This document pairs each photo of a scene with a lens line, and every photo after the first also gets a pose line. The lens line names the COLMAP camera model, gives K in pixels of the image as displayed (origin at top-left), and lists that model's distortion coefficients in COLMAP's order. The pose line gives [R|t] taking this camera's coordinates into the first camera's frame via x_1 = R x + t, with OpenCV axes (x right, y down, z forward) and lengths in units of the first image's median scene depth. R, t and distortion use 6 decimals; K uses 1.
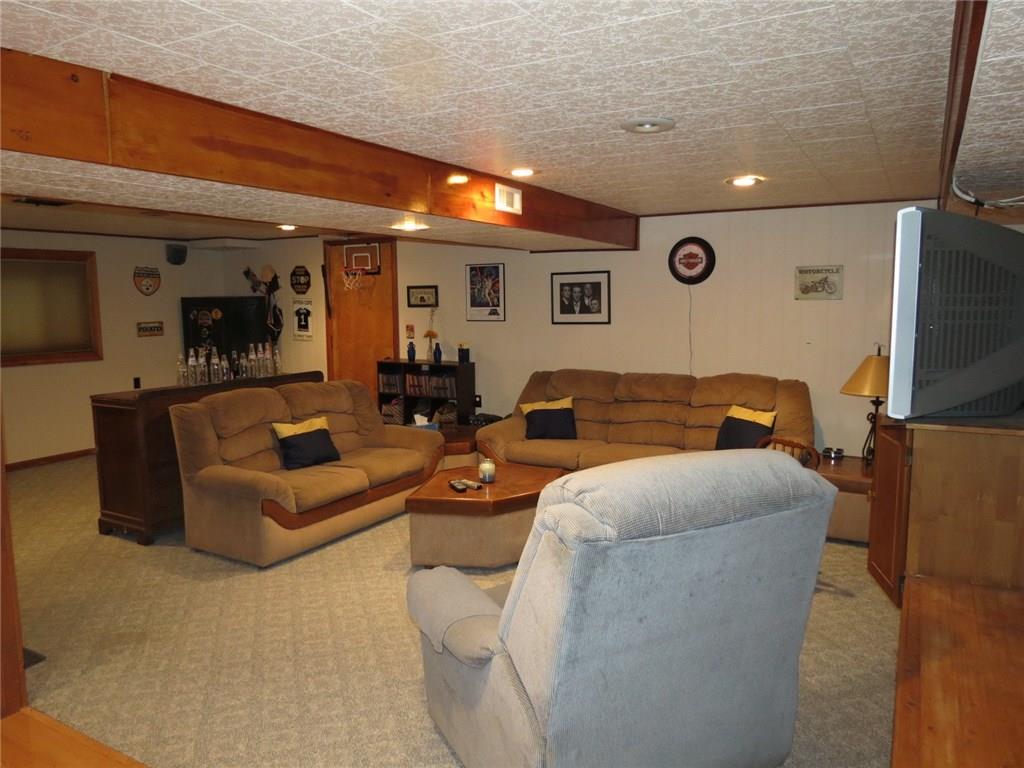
lens RADIAL K [[724.3, 0, 512.4], [0, 724.3, 385.1], [0, 0, 1]] dist [-0.032816, 0.008975]
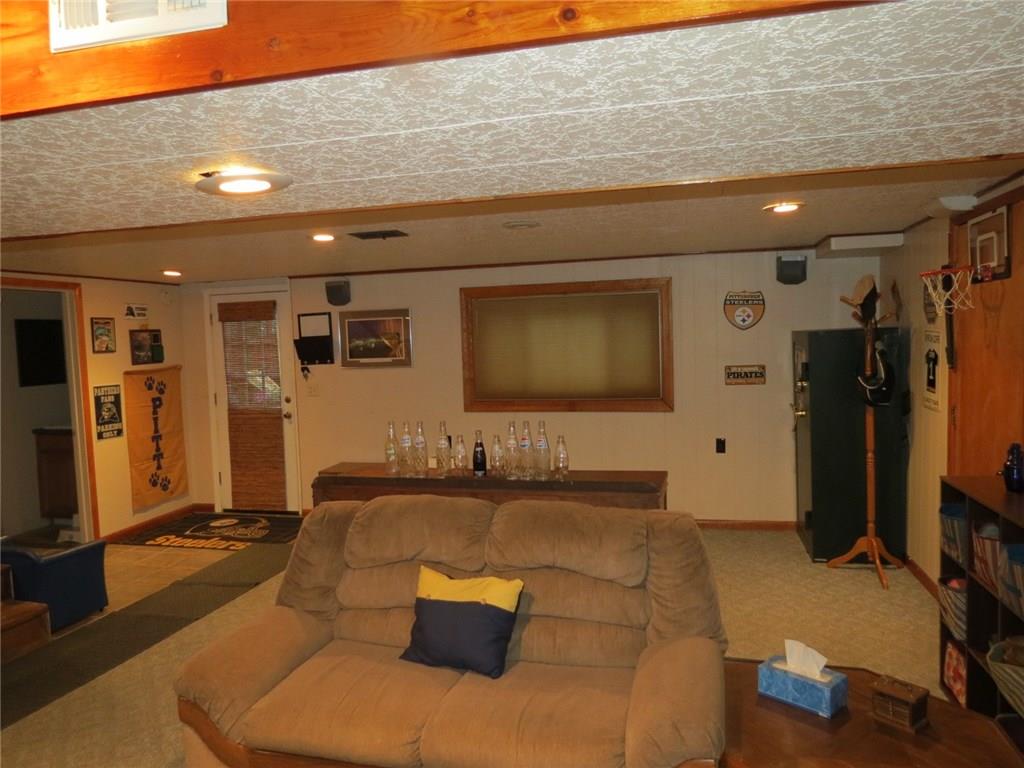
lens RADIAL K [[724.3, 0, 512.0], [0, 724.3, 386.5], [0, 0, 1]] dist [-0.032816, 0.008975]
pose [[0.268419, 0.062310, -0.961285, 0.155709], [-0.084946, 0.995549, 0.040811, -0.080782], [0.959550, 0.070703, 0.272517, 0.603262]]
